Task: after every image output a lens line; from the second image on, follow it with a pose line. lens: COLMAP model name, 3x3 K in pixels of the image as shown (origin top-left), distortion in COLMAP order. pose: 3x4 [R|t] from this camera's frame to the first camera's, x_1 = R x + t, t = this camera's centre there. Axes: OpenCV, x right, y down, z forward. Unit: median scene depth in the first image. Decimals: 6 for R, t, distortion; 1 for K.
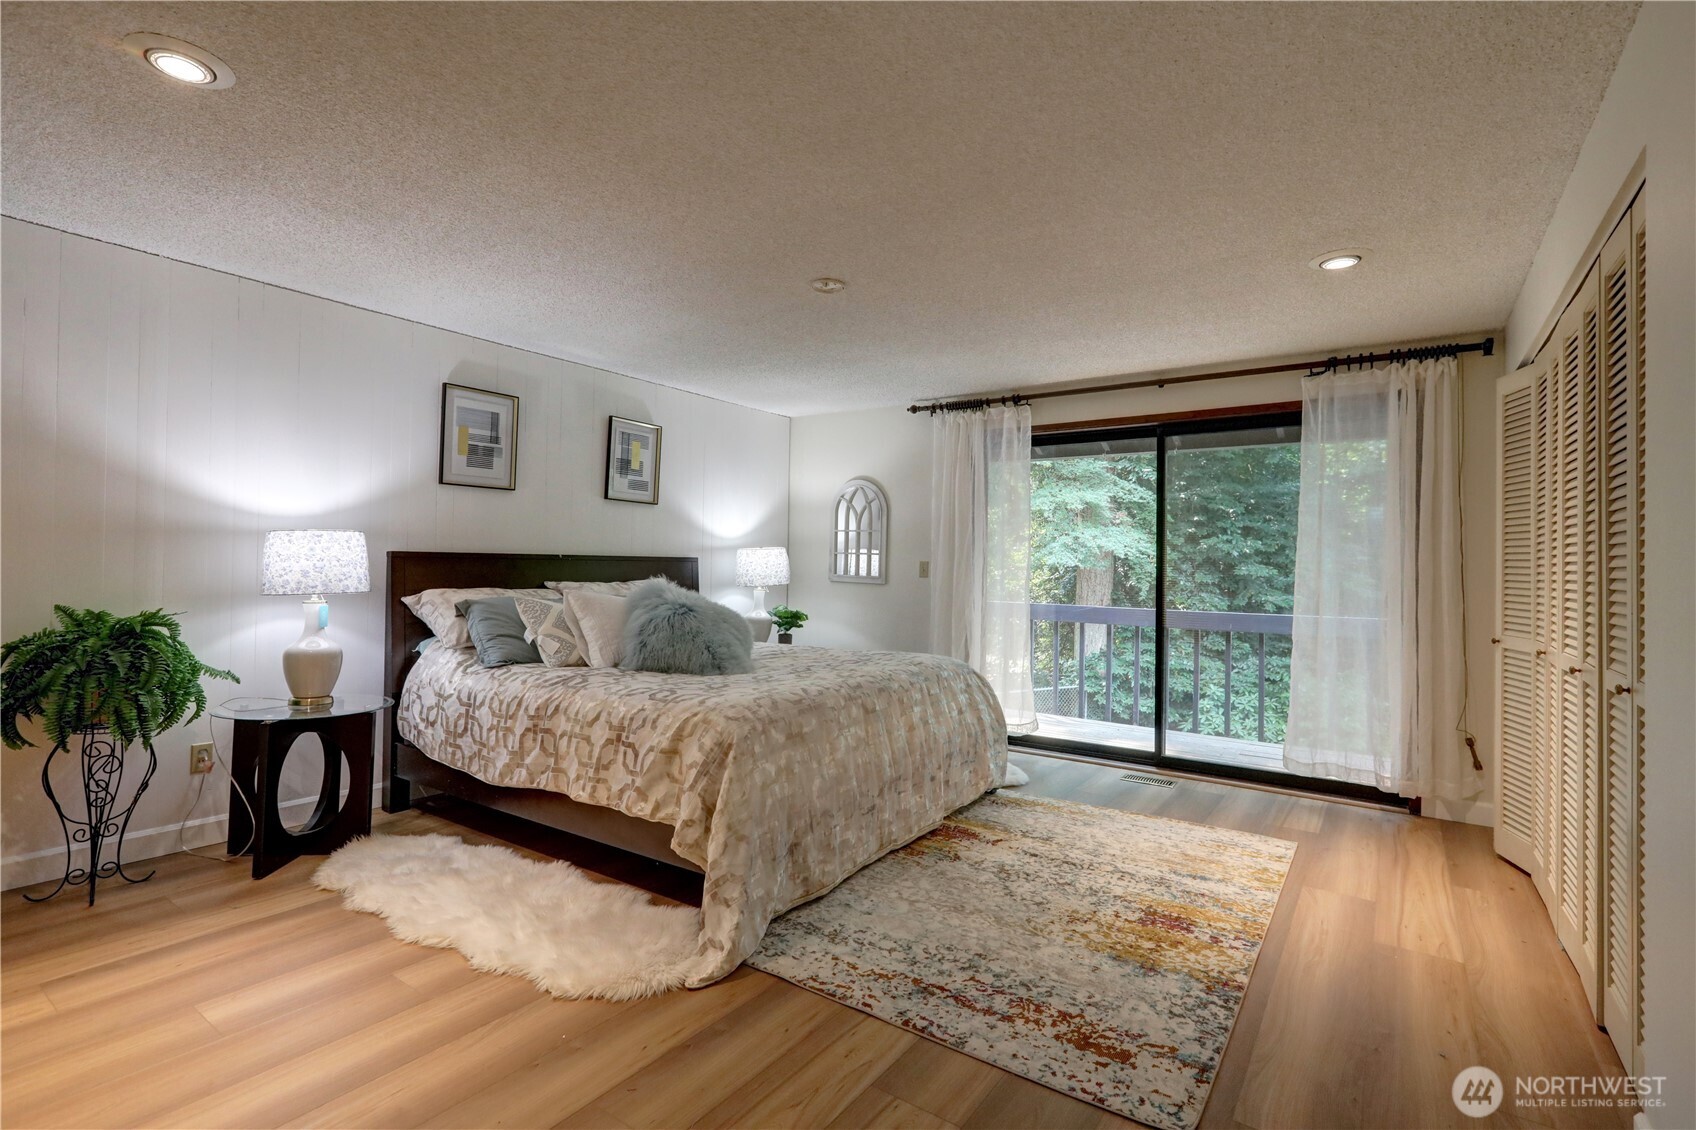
lens RADIAL K [[777.4, 0, 846.8], [0, 777.4, 563.5], [0, 0, 1]] dist [0.002581, 0.000073]
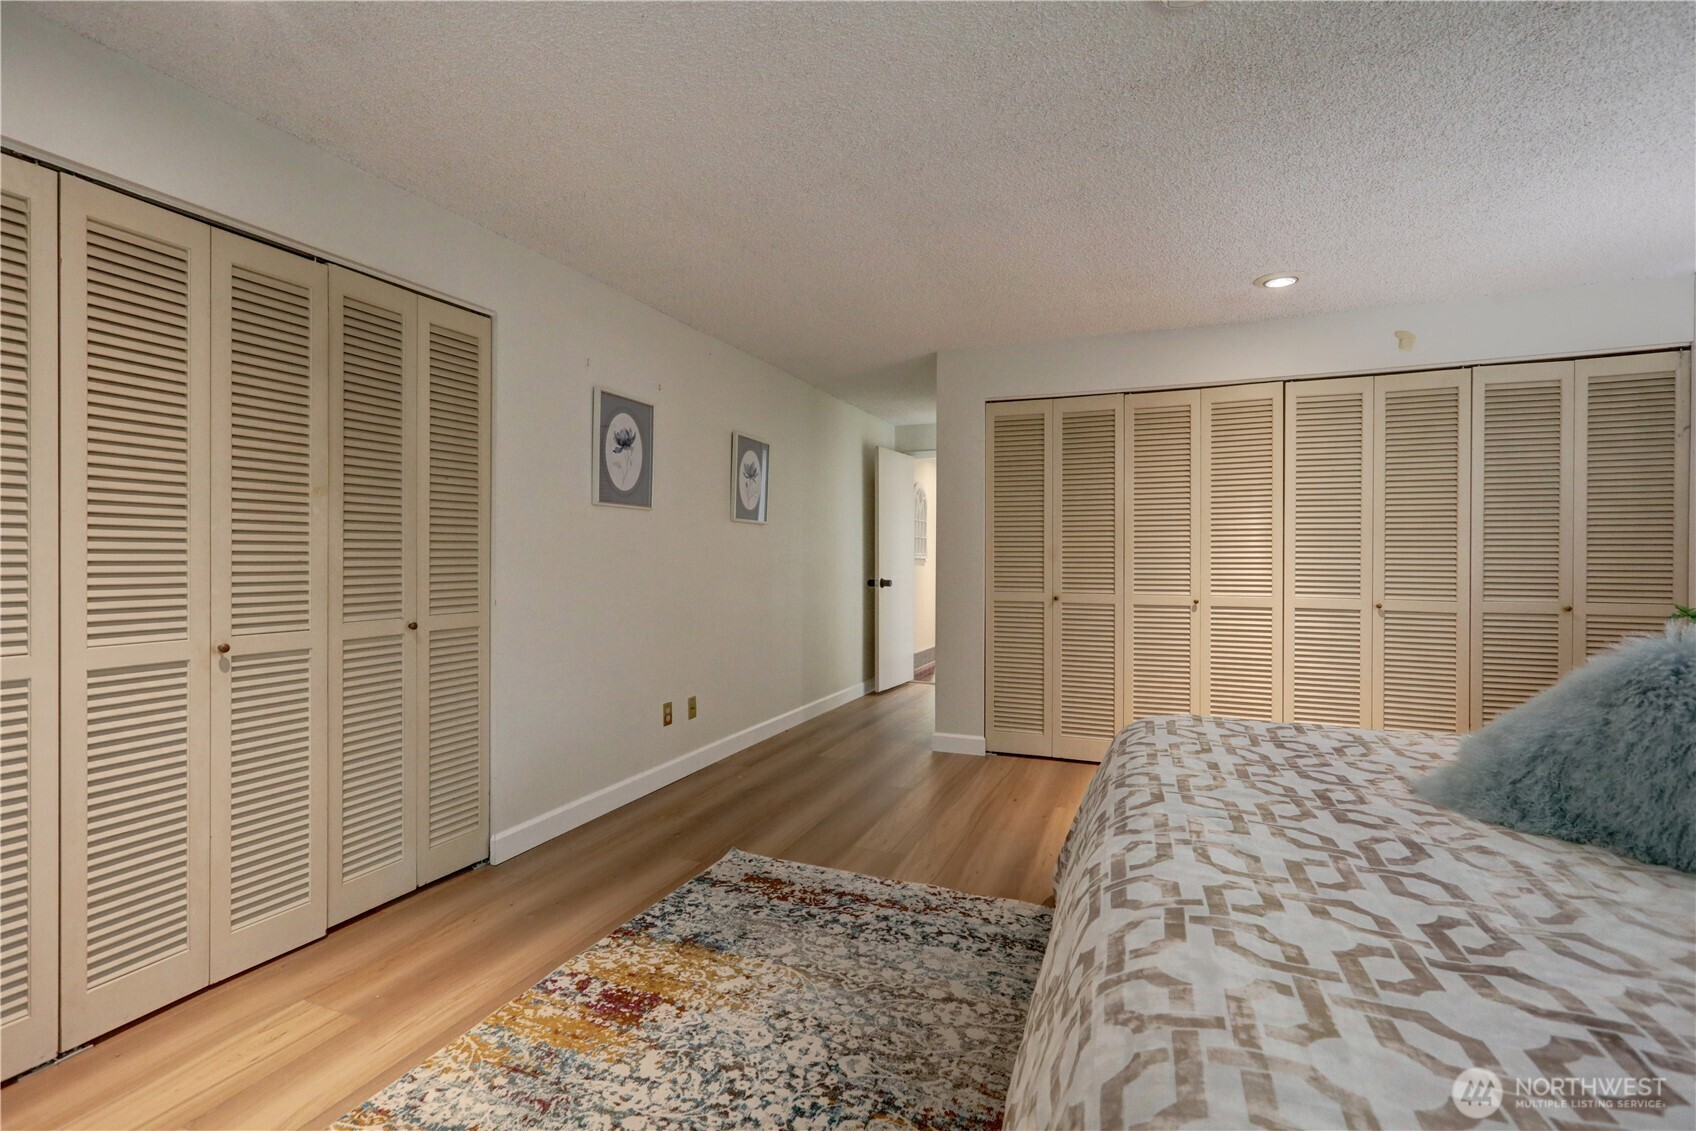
lens RADIAL K [[777.4, 0, 846.8], [0, 777.4, 556.8], [0, 0, 1]] dist [0.002581, 0.000073]
pose [[-0.974895, -0.016910, -0.222023, 0.426736], [-0.014438, 0.999814, -0.012754, 0.030912], [0.222198, -0.009228, -0.974958, 2.060824]]
